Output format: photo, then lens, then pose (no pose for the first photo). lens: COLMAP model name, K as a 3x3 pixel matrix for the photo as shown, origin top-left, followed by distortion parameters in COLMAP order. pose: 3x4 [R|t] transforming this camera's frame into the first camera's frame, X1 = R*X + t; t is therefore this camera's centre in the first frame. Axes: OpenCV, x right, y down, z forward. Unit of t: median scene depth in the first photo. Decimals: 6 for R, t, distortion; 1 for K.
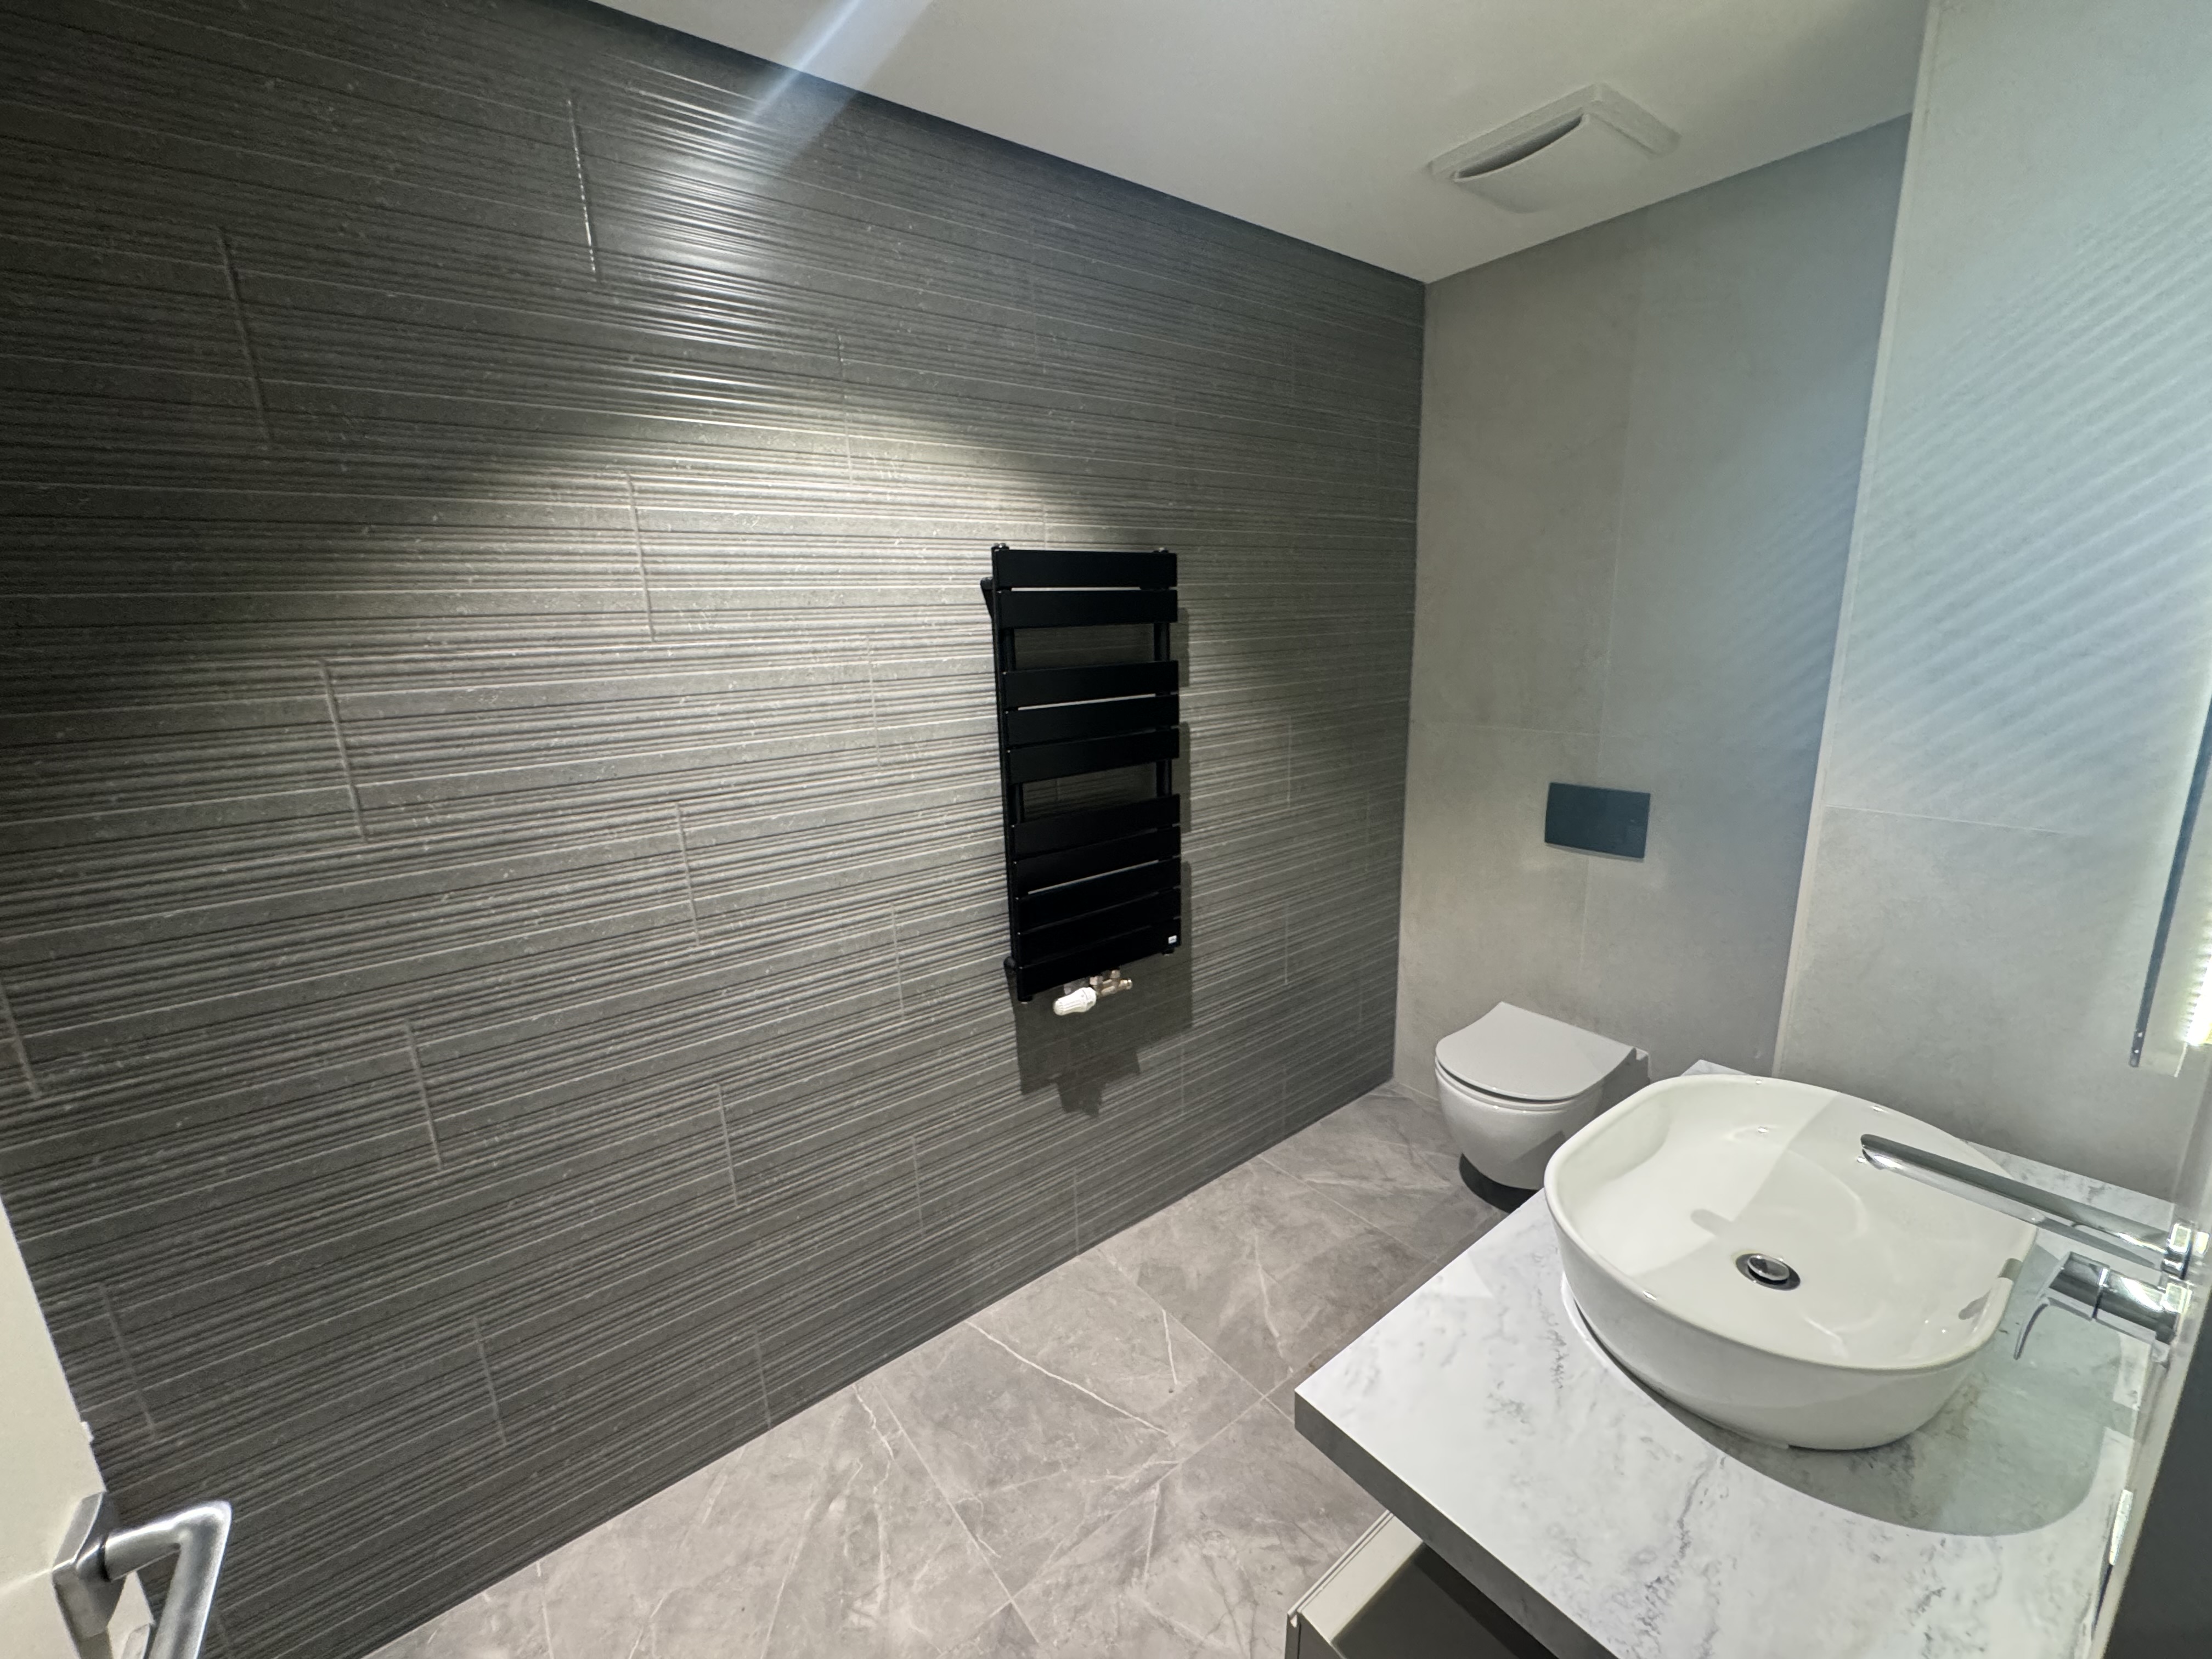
lens RADIAL K [[886.6, 0, 1106.2], [0, 886.6, 826.2], [0, 0, 1]] dist [-0.002255, 0.000106]
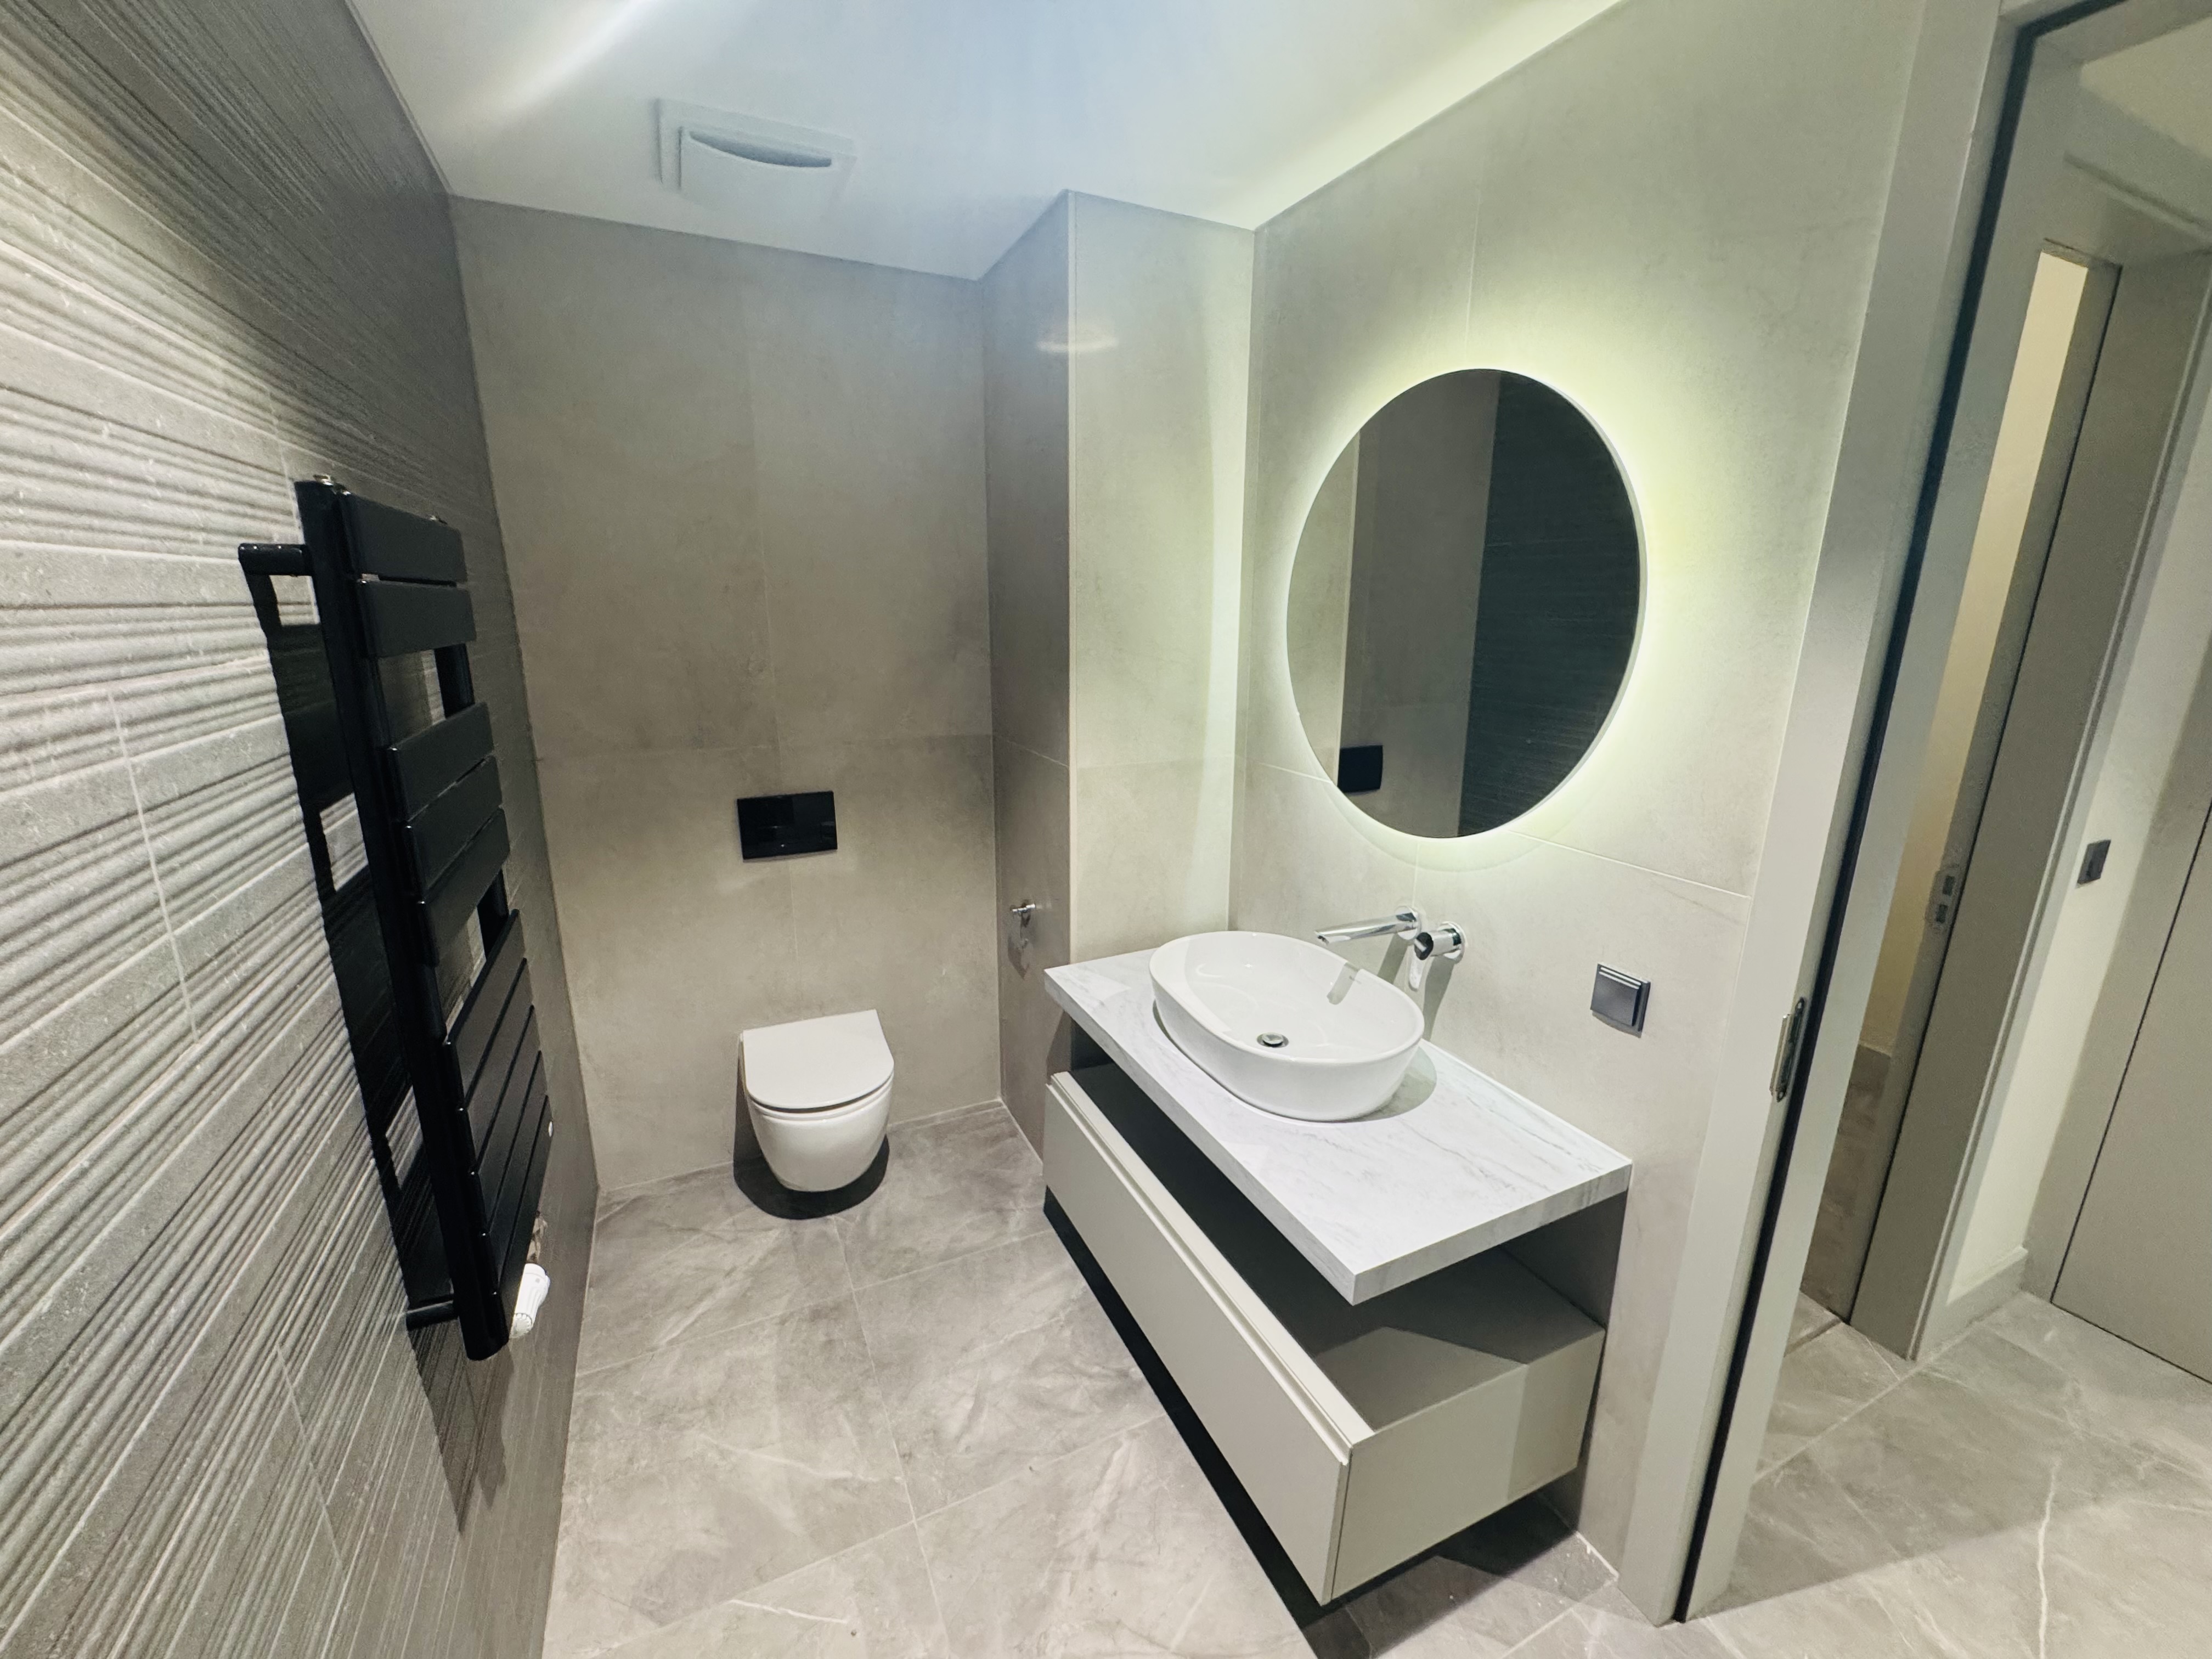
lens RADIAL K [[886.6, 0, 1103.2], [0, 886.6, 827.0], [0, 0, 1]] dist [-0.002255, 0.000106]
pose [[0.214362, -0.202259, 0.955584, -0.393973], [0.206330, 0.965625, 0.158100, -0.099549], [-0.954713, 0.163275, 0.248726, 0.400376]]
